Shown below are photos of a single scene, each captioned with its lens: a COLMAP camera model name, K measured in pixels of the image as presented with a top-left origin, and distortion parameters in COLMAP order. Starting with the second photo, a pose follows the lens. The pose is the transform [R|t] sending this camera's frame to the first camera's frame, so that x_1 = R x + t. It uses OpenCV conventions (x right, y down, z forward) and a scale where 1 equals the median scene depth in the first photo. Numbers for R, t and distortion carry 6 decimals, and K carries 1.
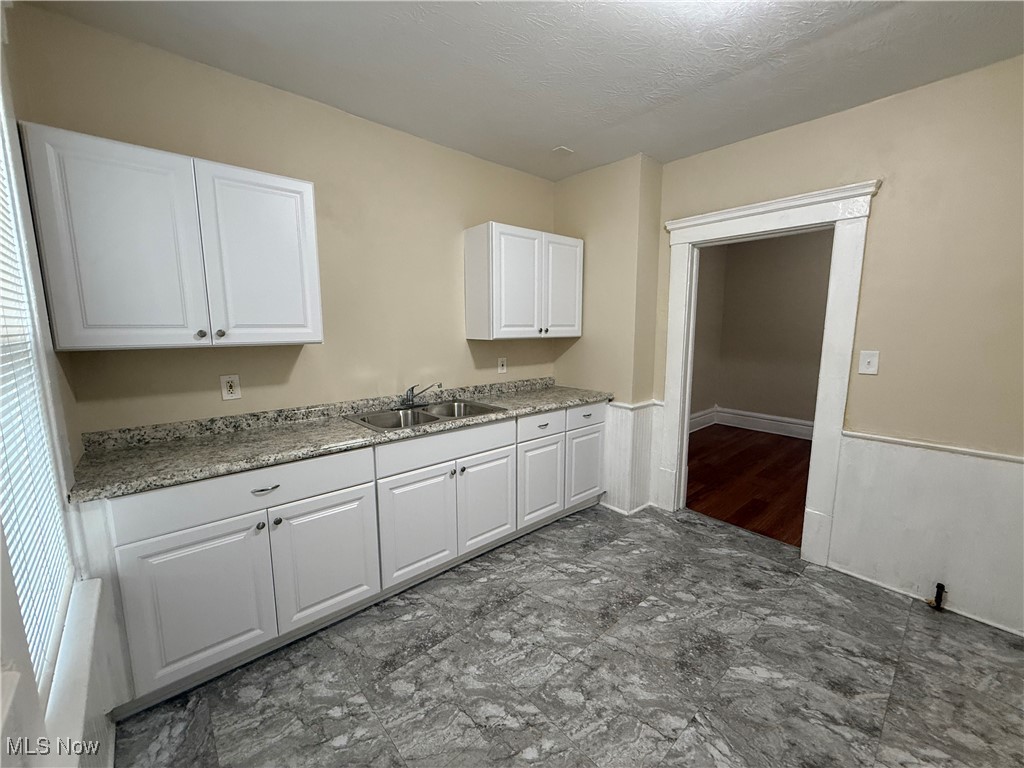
lens RADIAL K [[407.9, 0, 507.9], [0, 407.9, 382.8], [0, 0, 1]] dist [-0.000278, 0.000028]
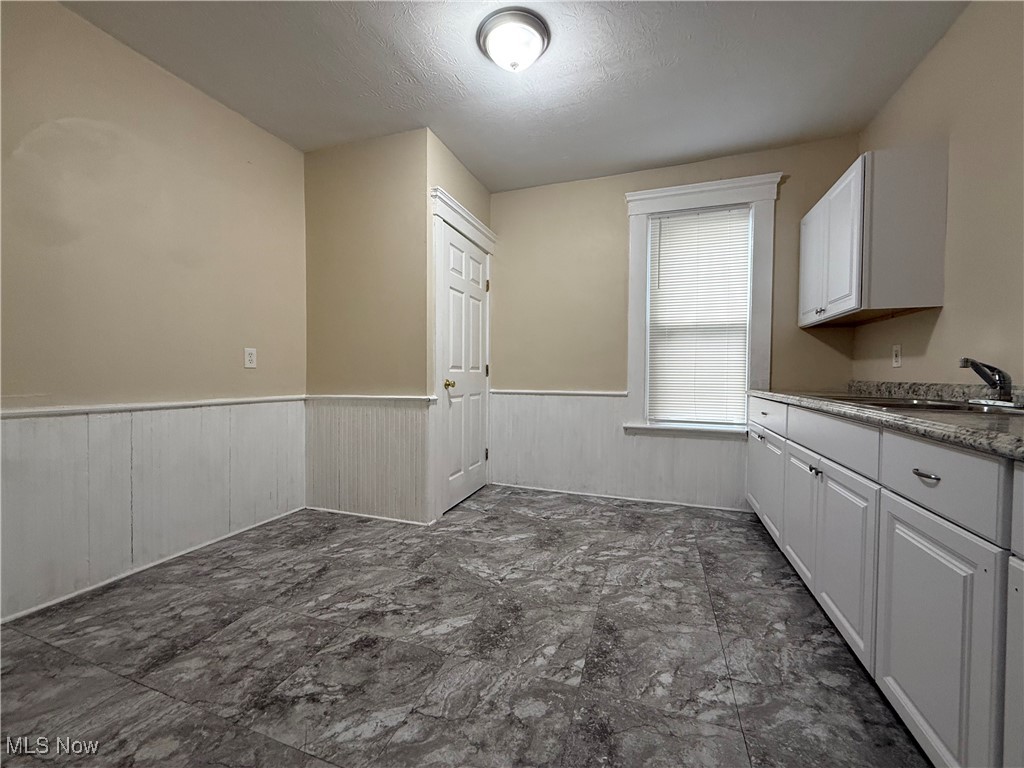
lens RADIAL K [[407.9, 0, 507.9], [0, 407.9, 382.8], [0, 0, 1]] dist [-0.000278, 0.000028]
pose [[-0.877361, 0.008723, -0.479751, 0.882030], [-0.070497, 0.986641, 0.146864, -0.006381], [0.474624, 0.162674, -0.865026, 1.693294]]
